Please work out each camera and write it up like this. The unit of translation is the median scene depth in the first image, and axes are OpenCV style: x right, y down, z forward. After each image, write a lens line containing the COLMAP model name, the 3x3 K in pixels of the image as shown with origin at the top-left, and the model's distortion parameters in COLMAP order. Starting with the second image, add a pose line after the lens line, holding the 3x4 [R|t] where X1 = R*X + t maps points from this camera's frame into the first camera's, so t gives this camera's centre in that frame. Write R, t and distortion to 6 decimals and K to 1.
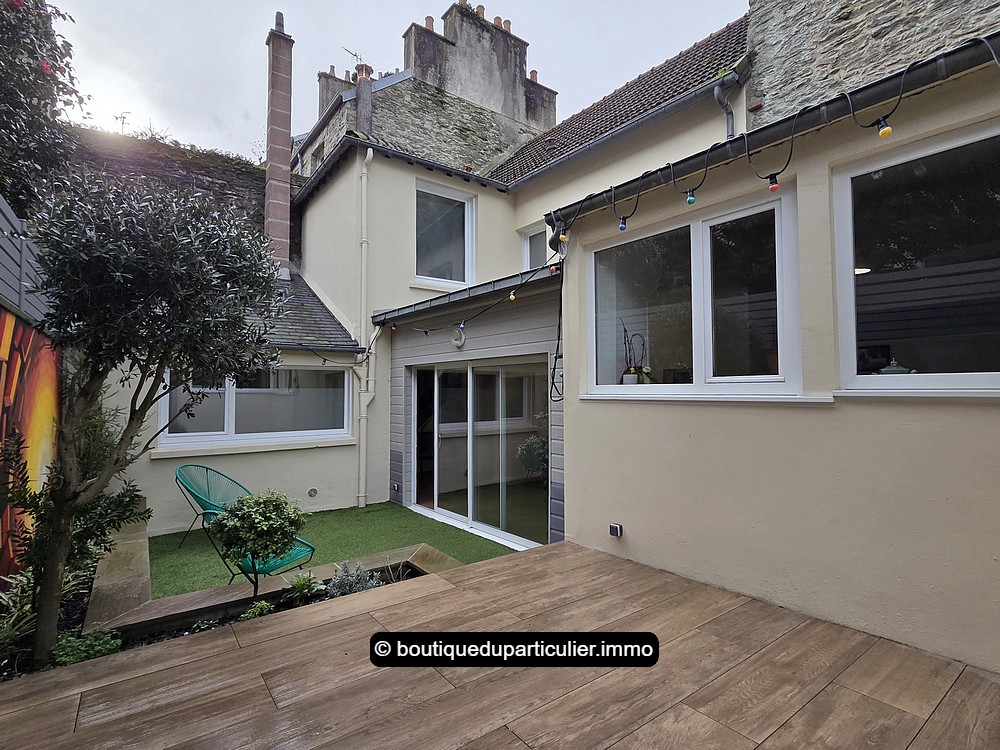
lens RADIAL K [[476.1, 0, 500.0], [0, 476.1, 375.0], [0, 0, 1]] dist [-0.000697, 0.000006]
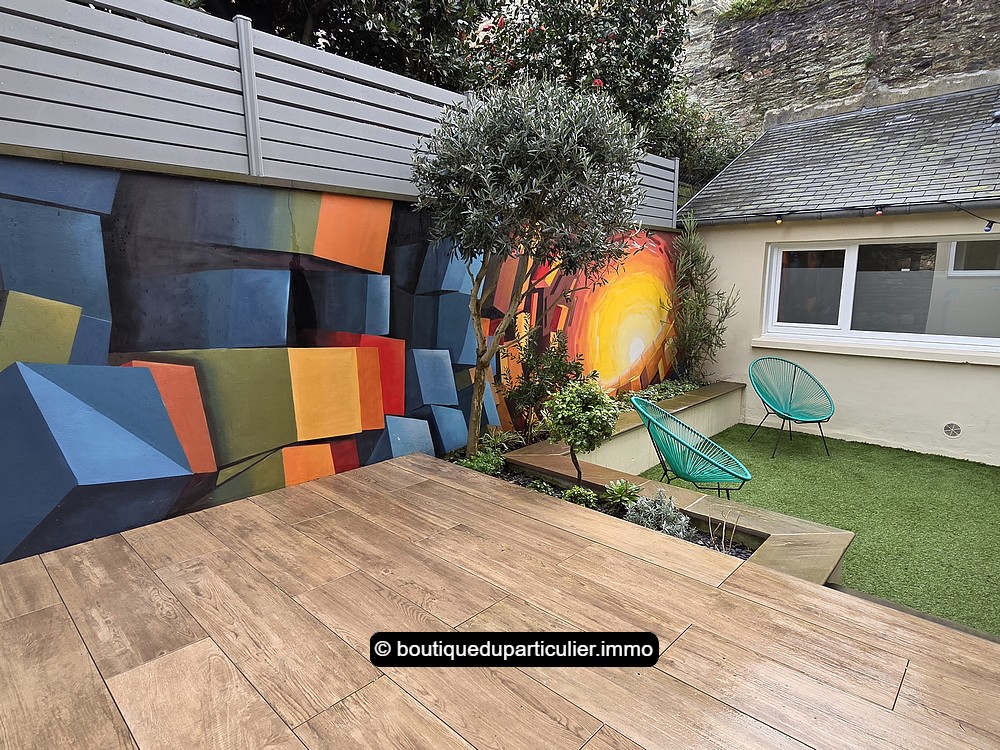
lens RADIAL K [[553.6, 0, 500.0], [0, 553.6, 375.0], [0, 0, 1]] dist [-0.014423, 0.001103]
pose [[0.194622, 0.174248, -0.965277, 0.562082], [0.035276, 0.982215, 0.184418, 0.021394], [0.980244, -0.069943, 0.185014, 0.651575]]
